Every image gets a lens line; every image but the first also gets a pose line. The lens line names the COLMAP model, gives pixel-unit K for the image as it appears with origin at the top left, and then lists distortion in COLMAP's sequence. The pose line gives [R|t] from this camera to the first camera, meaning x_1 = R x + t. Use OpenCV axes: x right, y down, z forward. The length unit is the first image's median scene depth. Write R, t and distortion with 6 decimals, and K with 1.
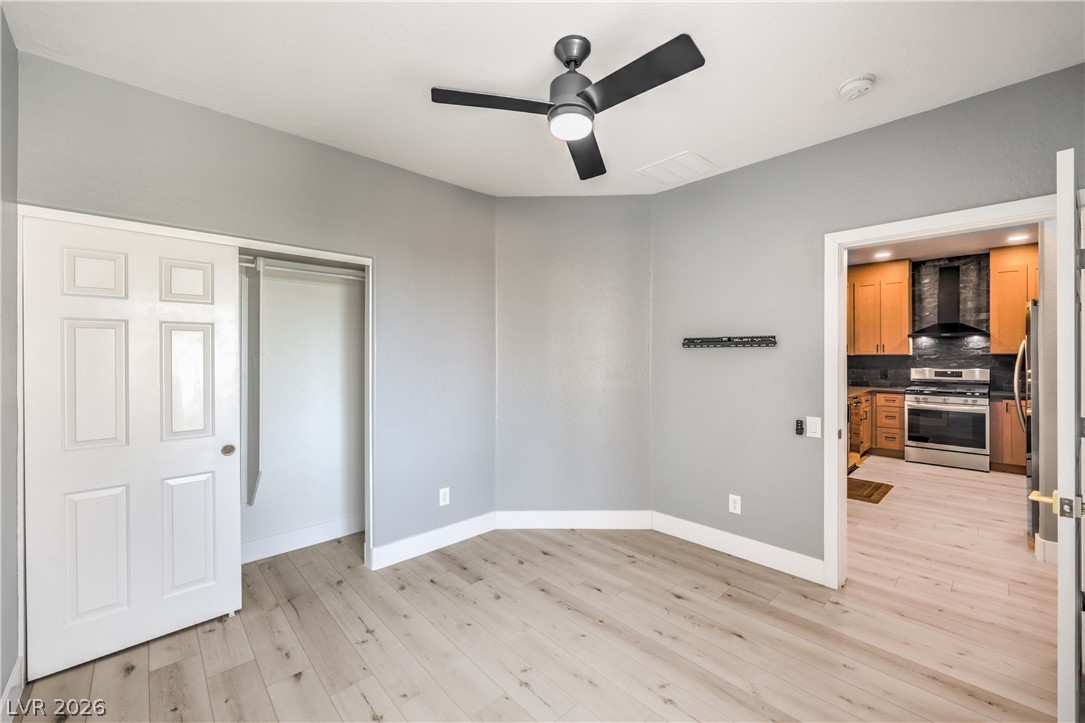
lens RADIAL K [[431.4, 0, 547.0], [0, 431.4, 355.4], [0, 0, 1]] dist [0.000795, 0.000168]
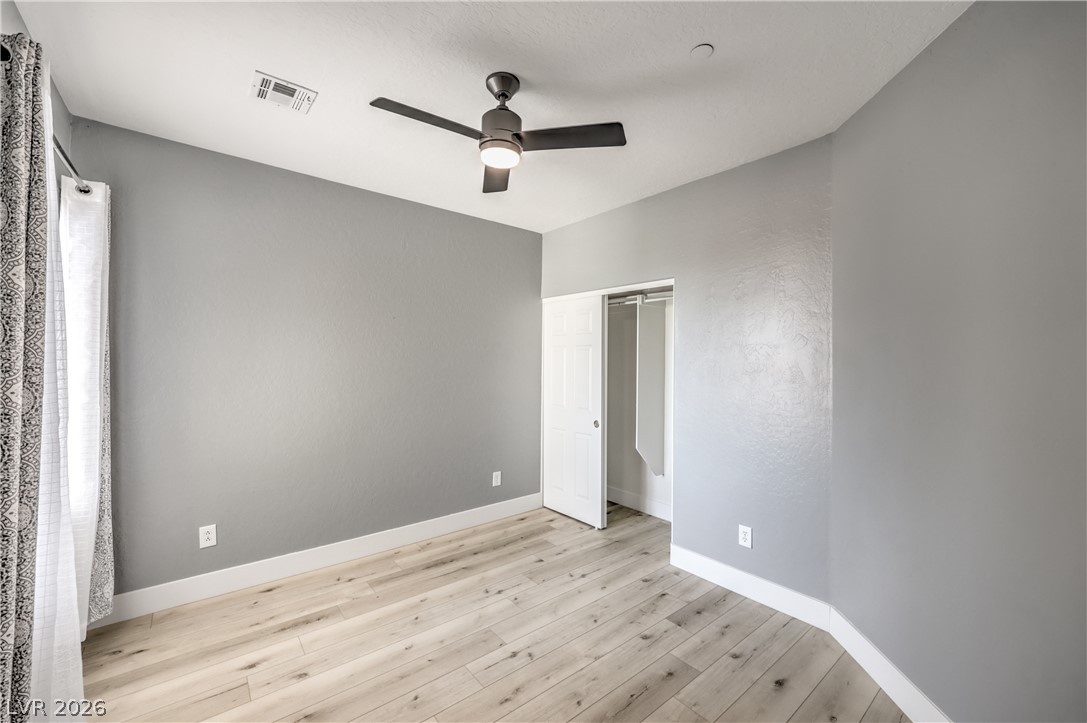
lens RADIAL K [[428.5, 0, 543.5], [0, 428.5, 361.5], [0, 0, 1]] dist [-0.000018, -0.008879]
pose [[-0.066240, 0.003456, -0.997798, 0.379886], [-0.013036, 0.999906, 0.004329, -0.006769], [0.997719, 0.013294, -0.066188, 0.406807]]
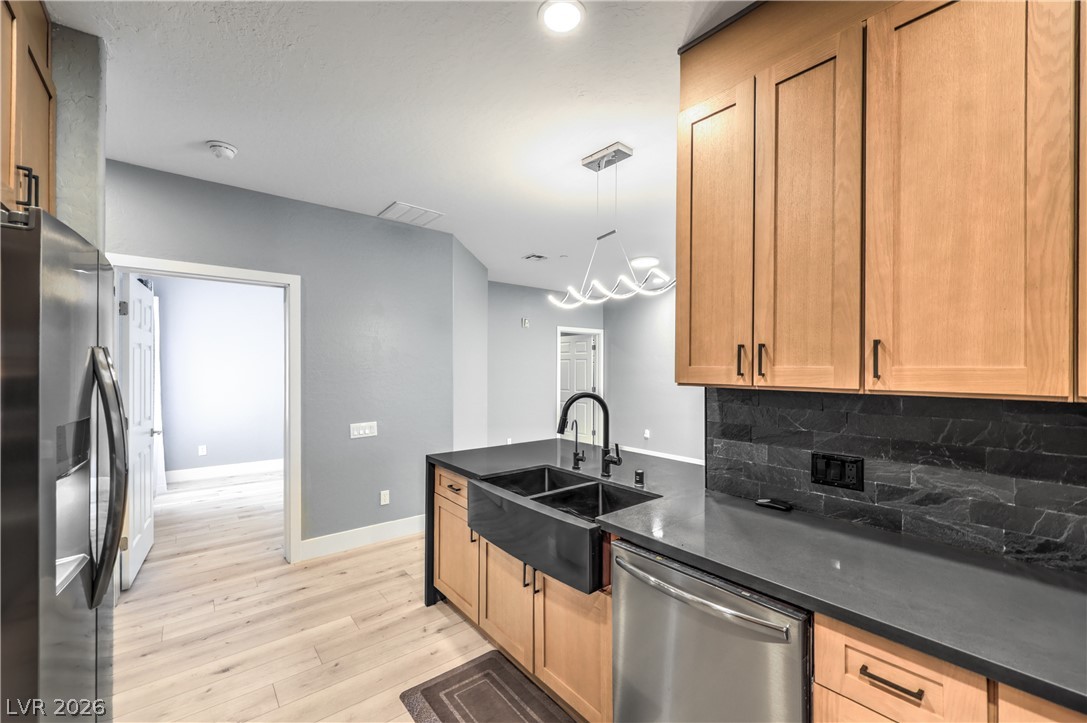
lens RADIAL K [[439.6, 0, 542.1], [0, 439.6, 367.3], [0, 0, 1]] dist [-0.001427, -0.000088]
pose [[-0.074377, 0.002373, -0.997227, 0.990017], [-0.002621, 0.999993, 0.002575, -0.013550], [0.997227, 0.002805, -0.074371, 0.957031]]
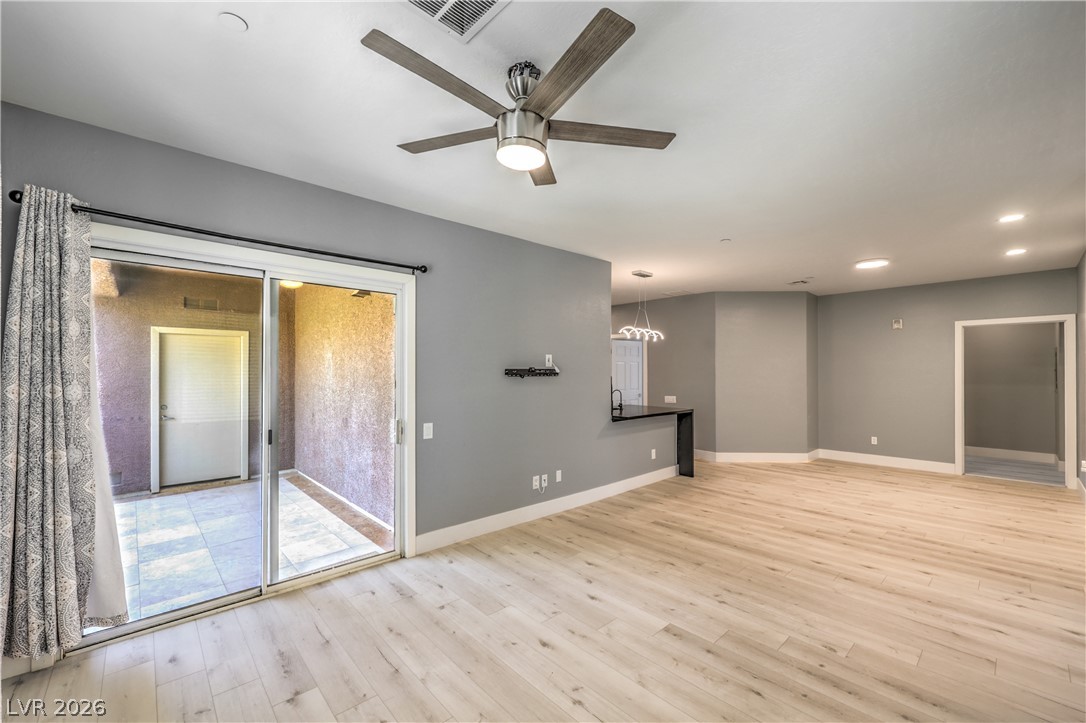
lens RADIAL K [[438.5, 0, 546.9], [0, 438.5, 362.6], [0, 0, 1]] dist [-0.001932, -0.000088]
pose [[-0.999979, 0.005999, 0.002611, 0.714638], [0.005960, 0.999872, -0.014853, -0.015406], [-0.002699, -0.014837, -0.999886, 2.131303]]
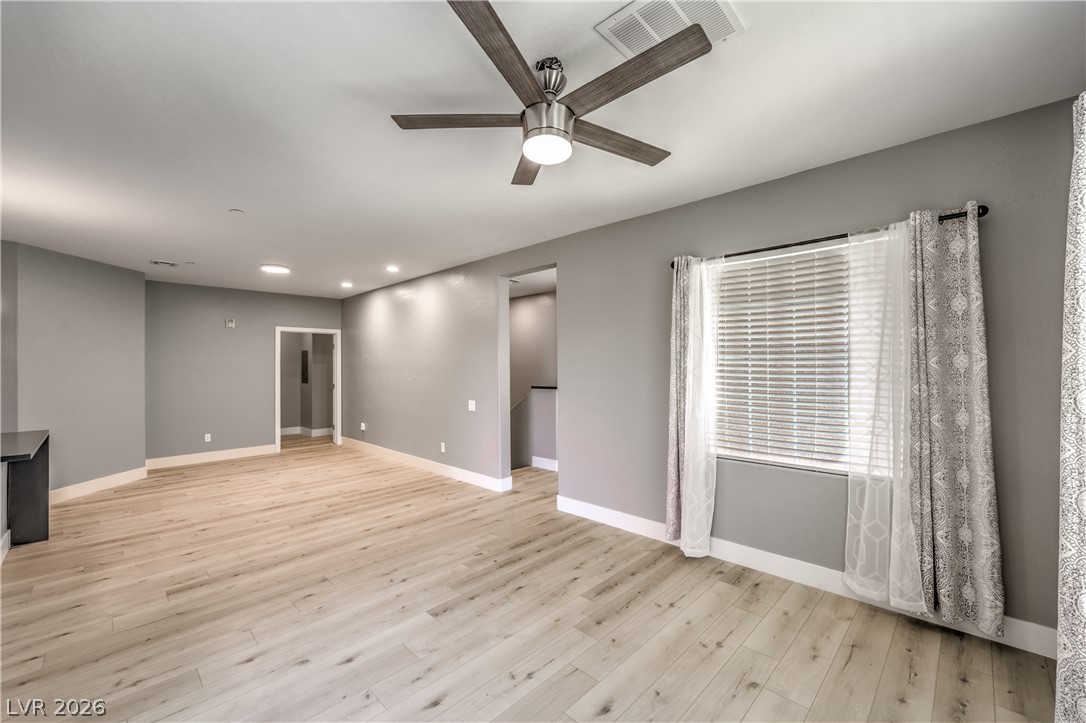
lens RADIAL K [[439.2, 0, 541.6], [0, 439.2, 367.3], [0, 0, 1]] dist [-0.001427, -0.000088]
pose [[0.042670, 0.009234, -0.999047, 1.097468], [0.001056, 0.999956, 0.009288, -0.016558], [0.999089, -0.001451, 0.042659, 1.739841]]
